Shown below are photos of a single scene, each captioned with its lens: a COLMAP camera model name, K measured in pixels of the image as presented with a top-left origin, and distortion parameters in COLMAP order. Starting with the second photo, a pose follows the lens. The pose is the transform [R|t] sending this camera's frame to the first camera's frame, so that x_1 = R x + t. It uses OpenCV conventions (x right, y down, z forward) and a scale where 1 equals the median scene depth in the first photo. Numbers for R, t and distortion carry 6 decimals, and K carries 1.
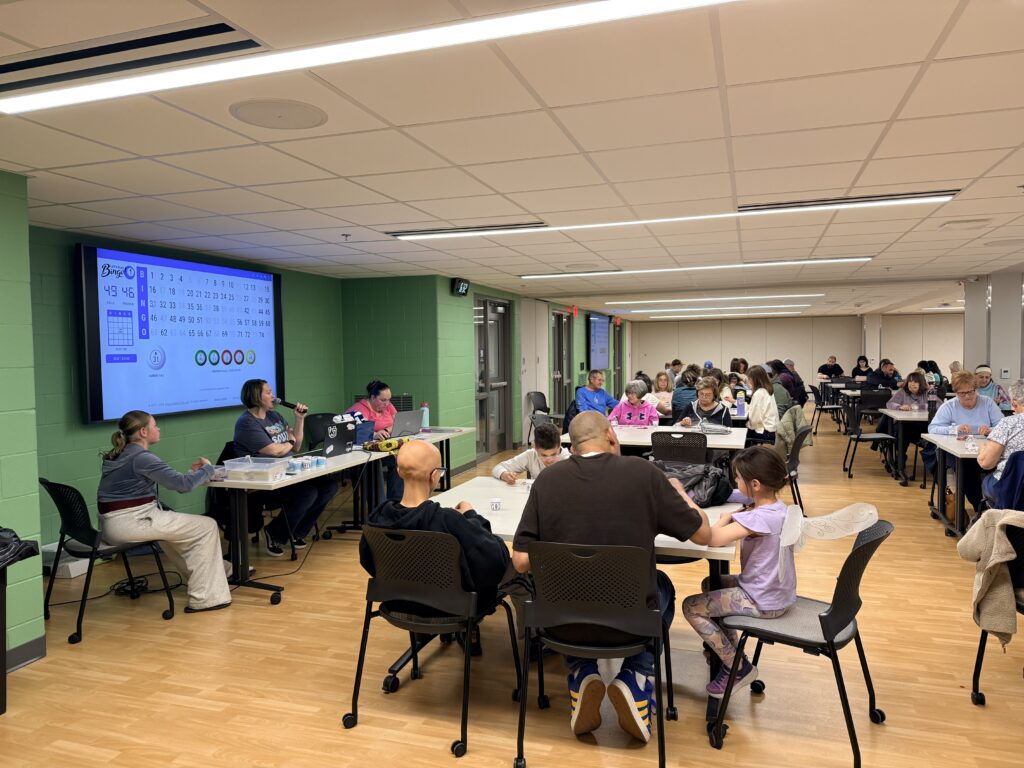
lens RADIAL K [[733.1, 0, 513.0], [0, 733.1, 382.6], [0, 0, 1]] dist [-0.011236, -0.009403]
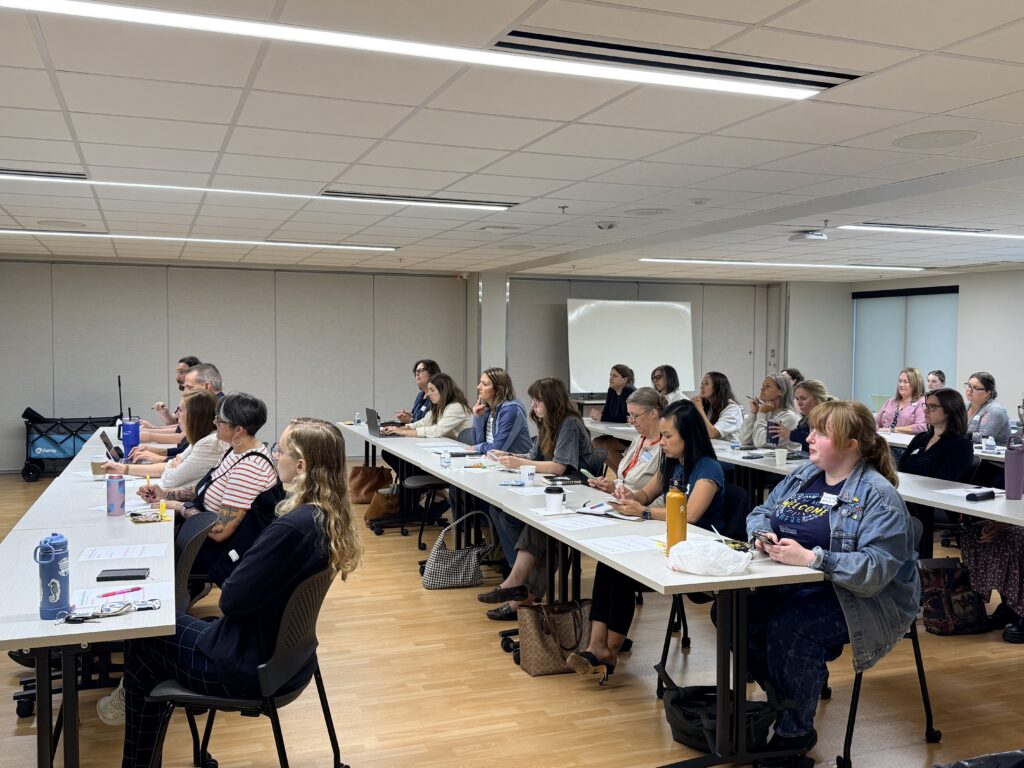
lens RADIAL K [[963.7, 0, 511.7], [0, 963.7, 384.1], [0, 0, 1]] dist [0.004270, 0.000000]
pose [[0.778752, 0.001188, 0.627330, -0.751390], [-0.000781, 0.999999, -0.000925, 0.041843], [-0.627331, 0.000230, 0.778753, -0.373071]]
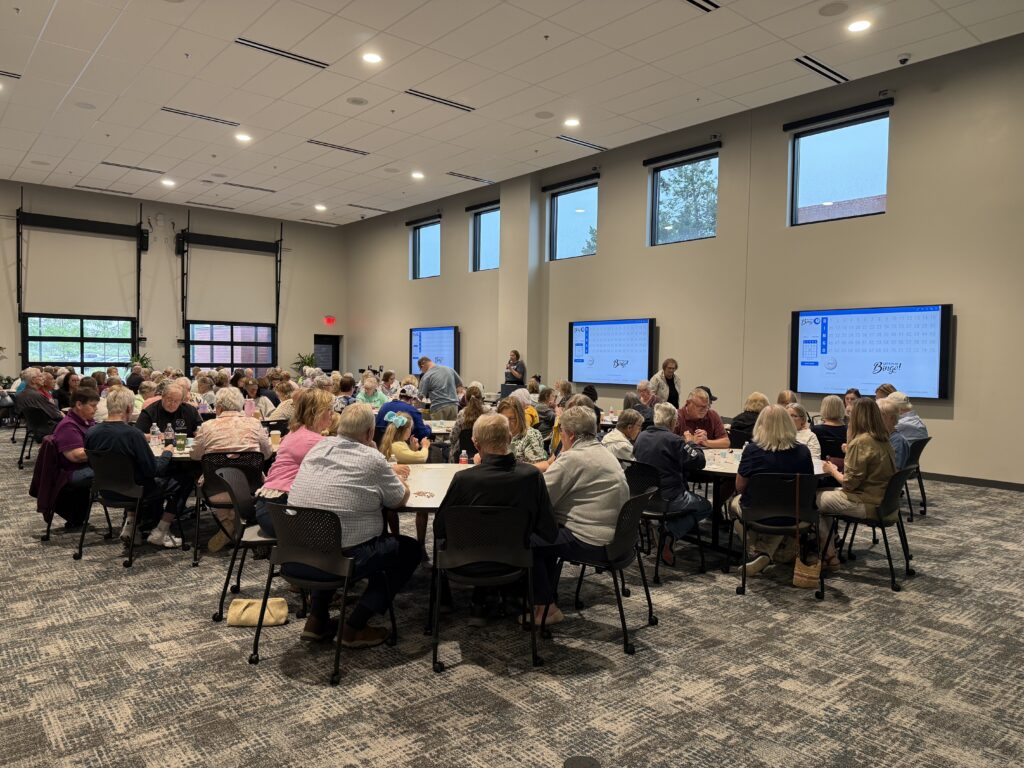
lens RADIAL K [[733.1, 0, 511.8], [0, 733.1, 384.4], [0, 0, 1]] dist [-0.011236, -0.009403]
pose [[-0.516047, 0.044641, -0.855396, 1.329967], [-0.029171, 0.997146, 0.069638, -0.074223], [0.856064, 0.060889, -0.513271, 1.064908]]
